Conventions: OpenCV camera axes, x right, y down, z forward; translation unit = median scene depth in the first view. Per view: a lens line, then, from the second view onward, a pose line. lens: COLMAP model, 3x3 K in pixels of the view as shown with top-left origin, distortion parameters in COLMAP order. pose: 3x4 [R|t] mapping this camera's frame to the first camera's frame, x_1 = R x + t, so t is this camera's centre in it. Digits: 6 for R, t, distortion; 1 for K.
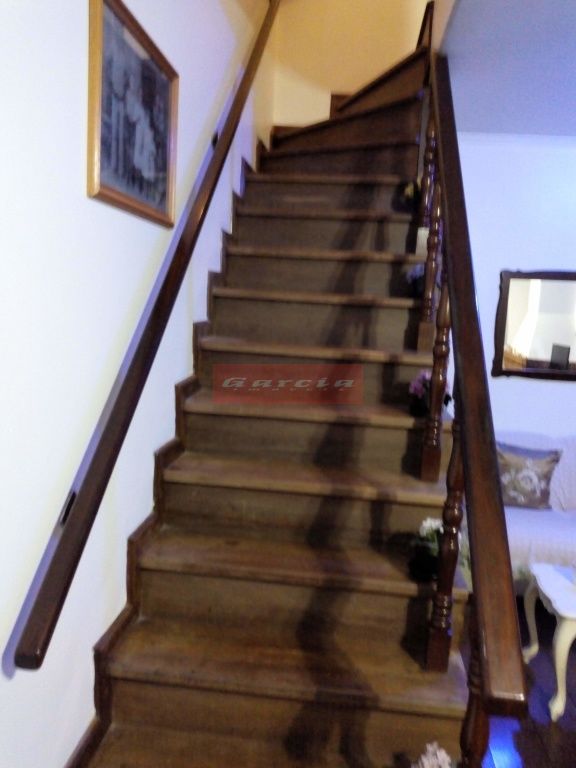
lens RADIAL K [[619.9, 0, 281.7], [0, 619.9, 377.2], [0, 0, 1]] dist [0.025273, -0.062439]
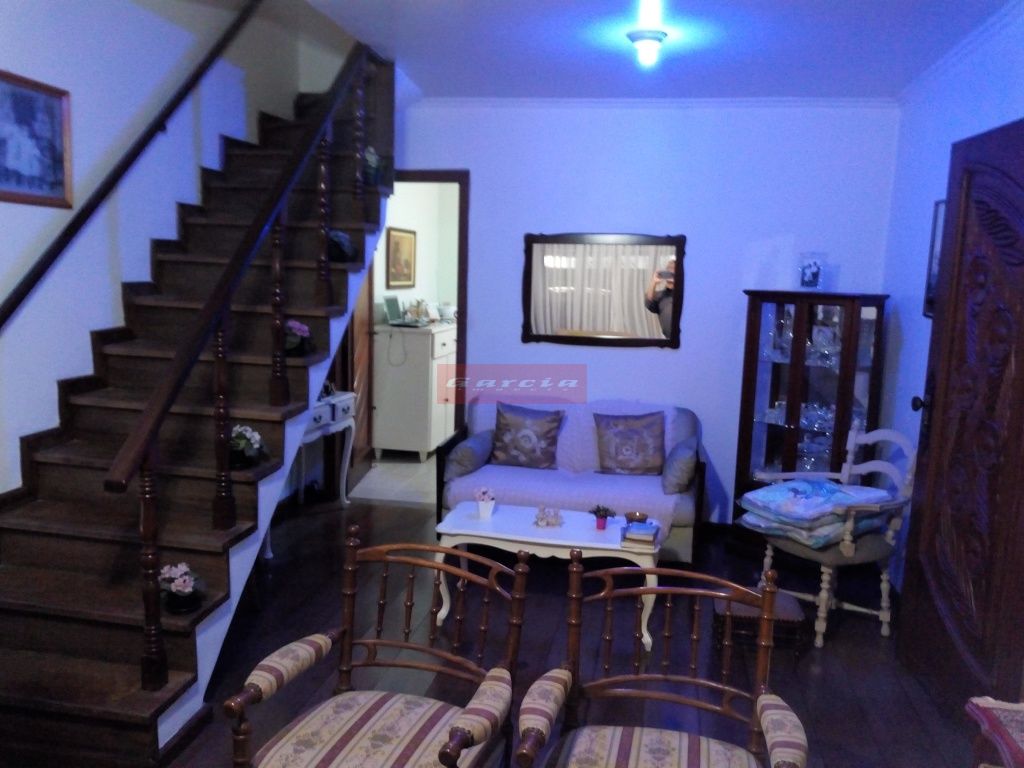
lens RADIAL K [[826.5, 0, 520.5], [0, 826.5, 391.1], [0, 0, 1]] dist [0.025273, -0.062439]
pose [[0.997953, 0.001689, -0.063925, 0.629572], [-0.000322, 0.999771, 0.021389, 0.075233], [0.063946, -0.021325, 0.997725, -0.487018]]
